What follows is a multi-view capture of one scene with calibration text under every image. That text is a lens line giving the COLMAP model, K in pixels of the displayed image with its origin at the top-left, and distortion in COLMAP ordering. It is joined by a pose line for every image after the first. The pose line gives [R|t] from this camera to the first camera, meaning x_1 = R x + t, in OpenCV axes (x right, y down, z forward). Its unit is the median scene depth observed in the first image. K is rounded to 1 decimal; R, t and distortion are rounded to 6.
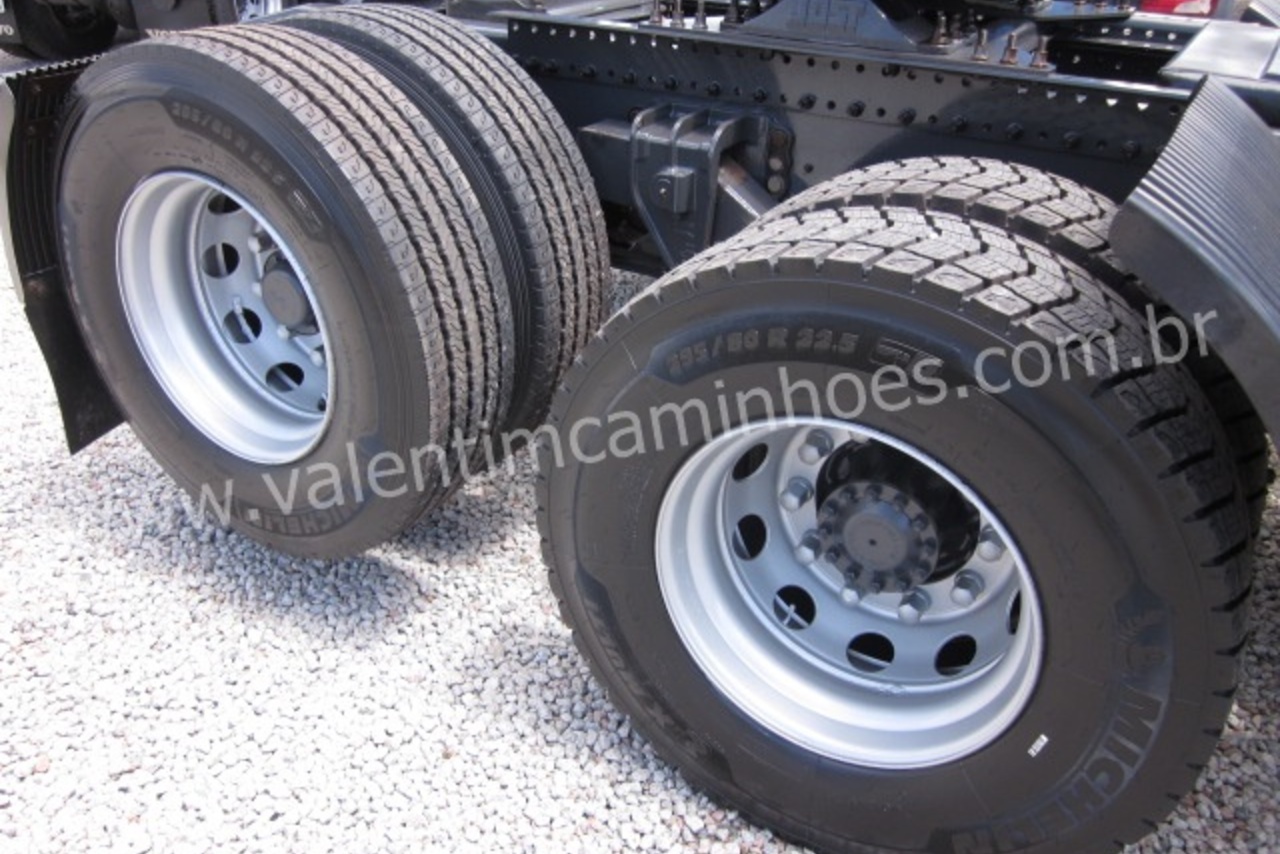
lens RADIAL K [[1044.0, 0, 640.0], [0, 1044.0, 427.0], [0, 0, 1]] dist [-0.004841, 0.002300]
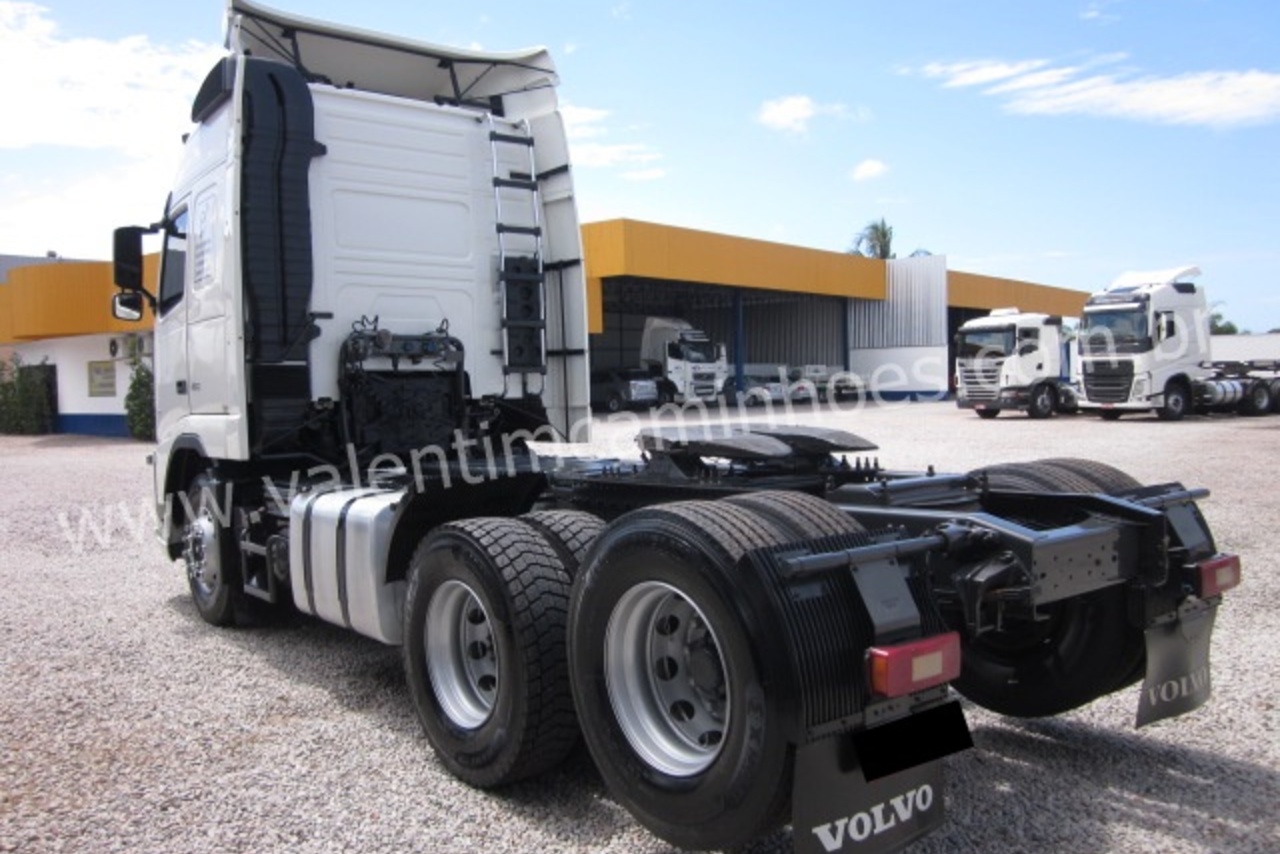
lens RADIAL K [[1044.0, 0, 640.0], [0, 1044.0, 427.0], [0, 0, 1]] dist [-0.004841, 0.002300]
pose [[0.907345, -0.004240, -0.420366, 0.260852], [-0.181816, 0.897632, -0.401497, 0.229691], [0.379036, 0.440725, 0.813691, -0.534641]]
